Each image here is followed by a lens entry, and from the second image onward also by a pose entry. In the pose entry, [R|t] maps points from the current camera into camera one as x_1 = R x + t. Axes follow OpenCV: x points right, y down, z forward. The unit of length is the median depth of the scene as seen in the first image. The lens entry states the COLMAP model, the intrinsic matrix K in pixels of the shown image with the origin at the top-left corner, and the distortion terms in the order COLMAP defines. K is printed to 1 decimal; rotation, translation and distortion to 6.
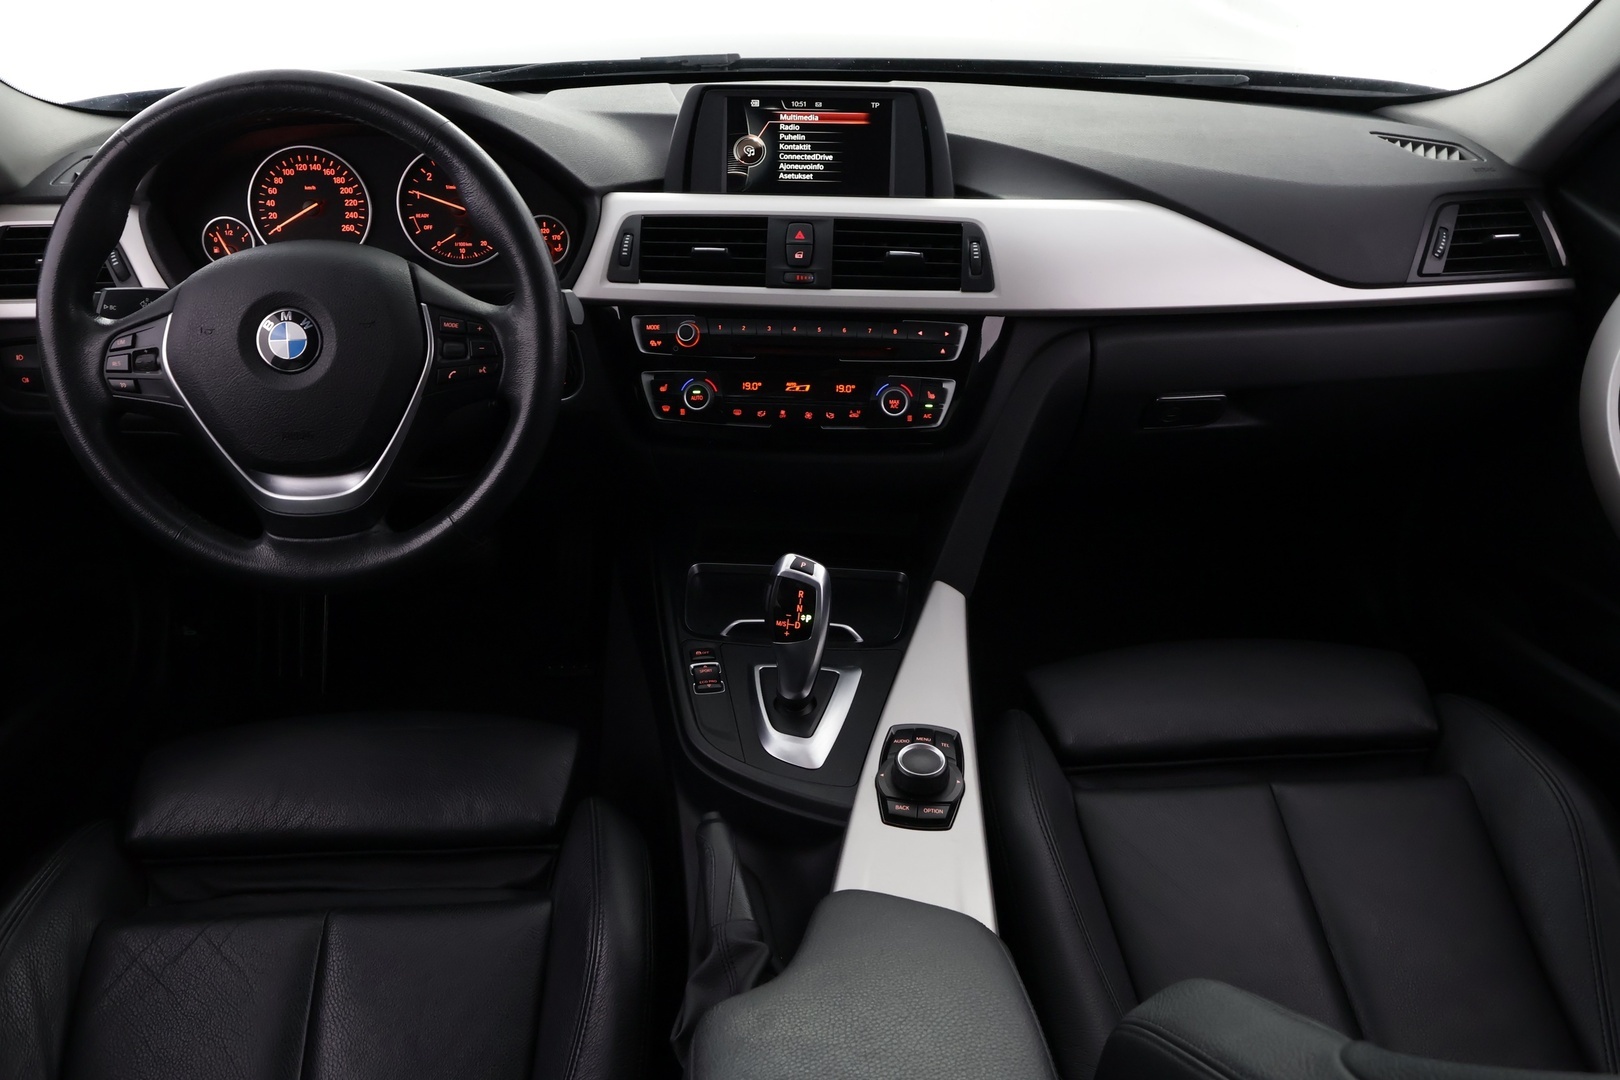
lens RADIAL K [[1270.1, 0, 805.6], [0, 1270.1, 535.9], [0, 0, 1]] dist [-0.006691, 0.005794]
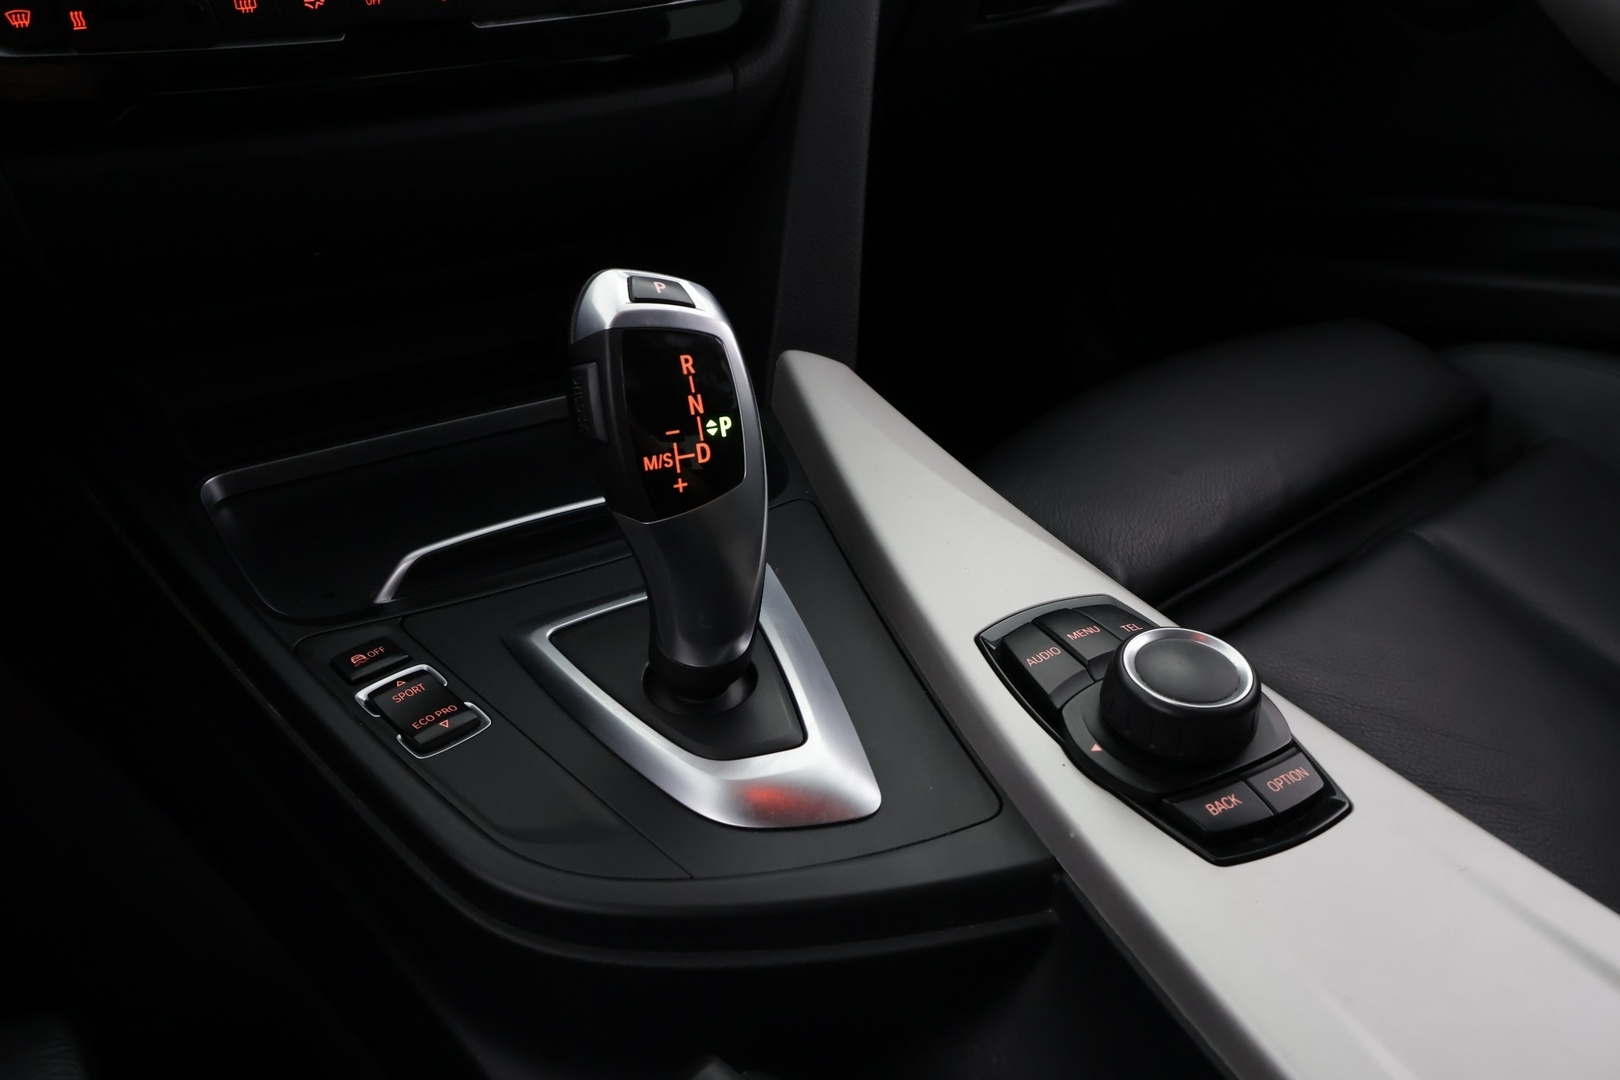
lens RADIAL K [[1270.1, 0, 810.2], [0, 1270.1, 544.6], [0, 0, 1]] dist [-0.006691, 0.005794]
pose [[0.819558, -0.297541, 0.489687, -0.145287], [0.286034, 0.952954, 0.100312, 0.060768], [-0.496496, 0.057856, 0.866108, 0.611816]]
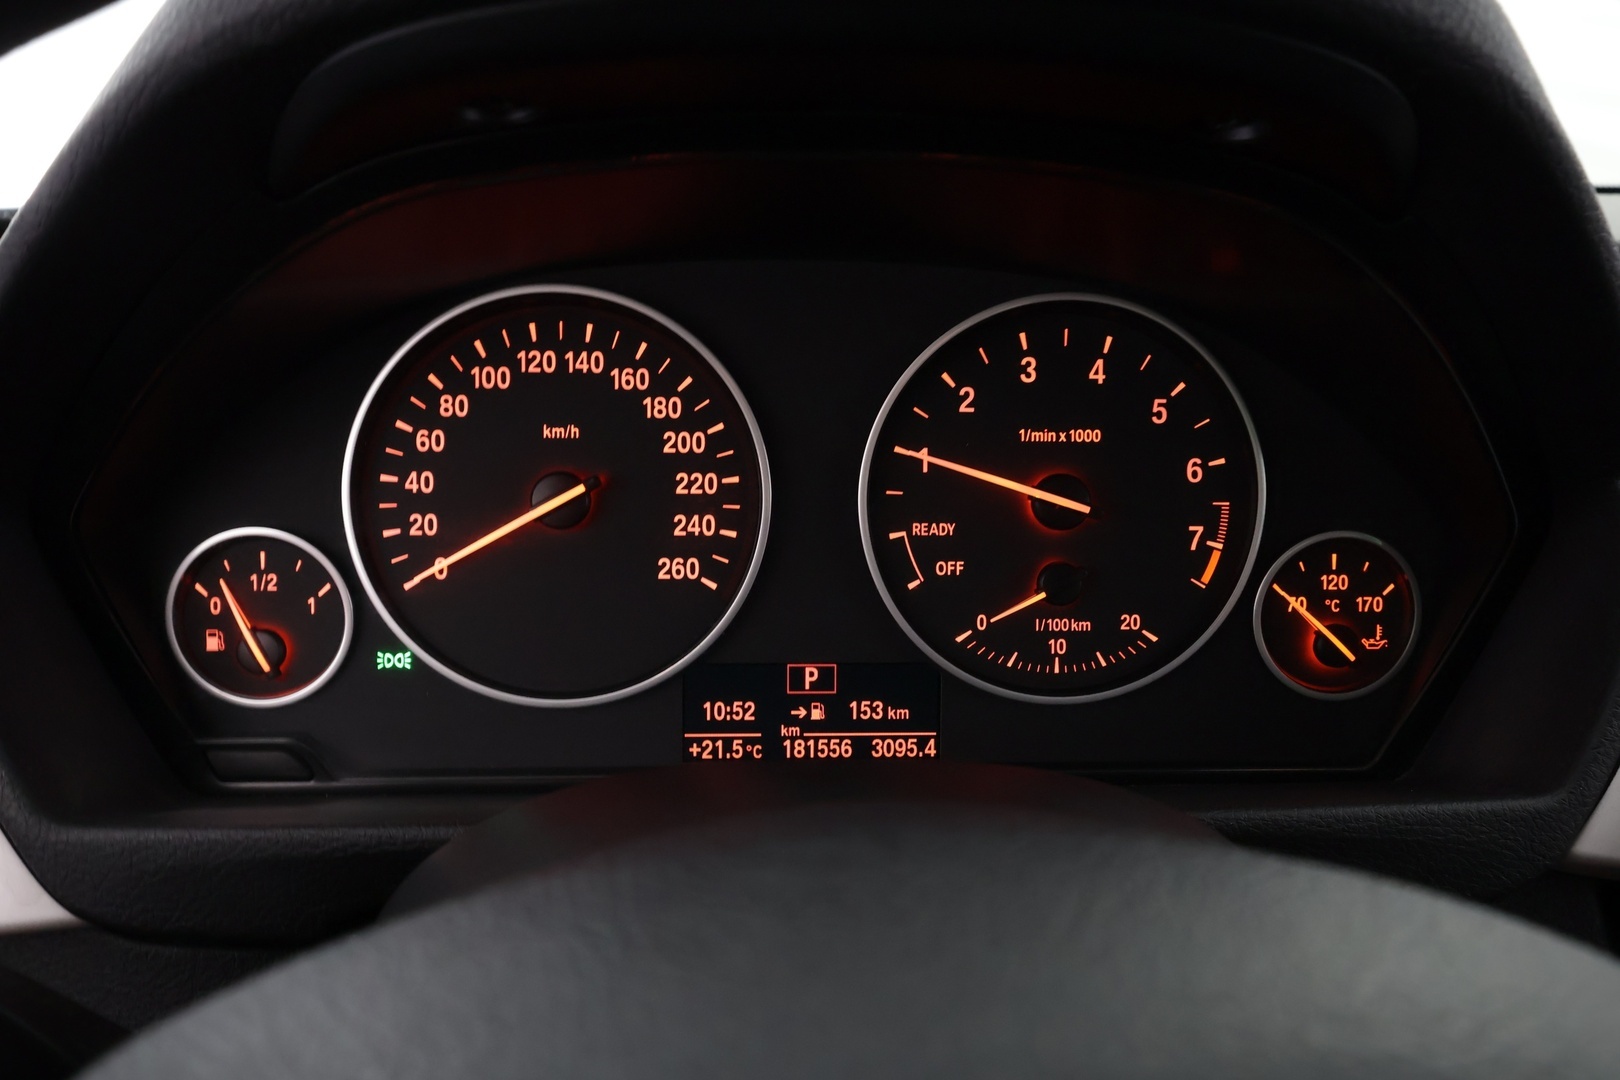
lens RADIAL K [[1270.1, 0, 797.2], [0, 1270.1, 533.6], [0, 0, 1]] dist [-0.006691, 0.005794]
pose [[0.999925, 0.011820, -0.003106, -0.343525], [-0.012188, 0.983326, -0.181444, -0.204745], [0.000910, 0.181469, 0.983396, 0.737725]]
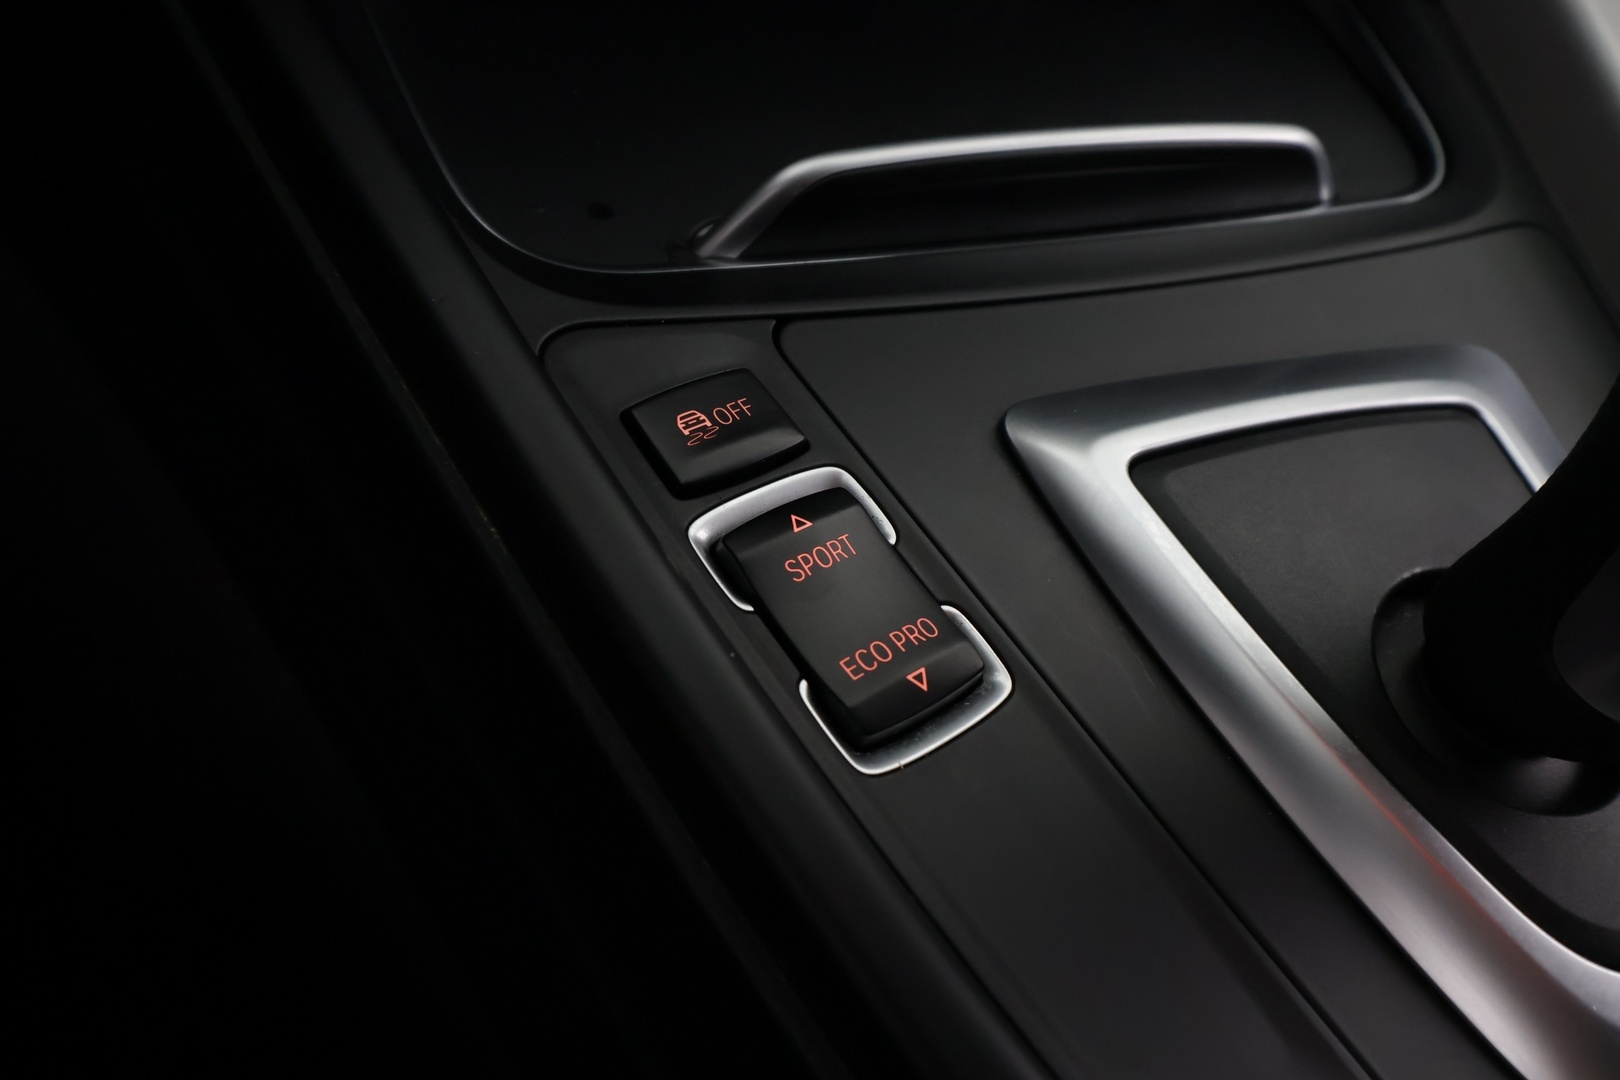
lens RADIAL K [[1271.5, 0, 800.0], [0, 1271.5, 531.5], [0, 0, 1]] dist [-0.006818, -0.000171]
pose [[0.882889, -0.227468, 0.410811, -0.136154], [0.041570, 0.909269, 0.414128, 0.042084], [-0.467739, -0.348552, 0.812239, 0.860224]]
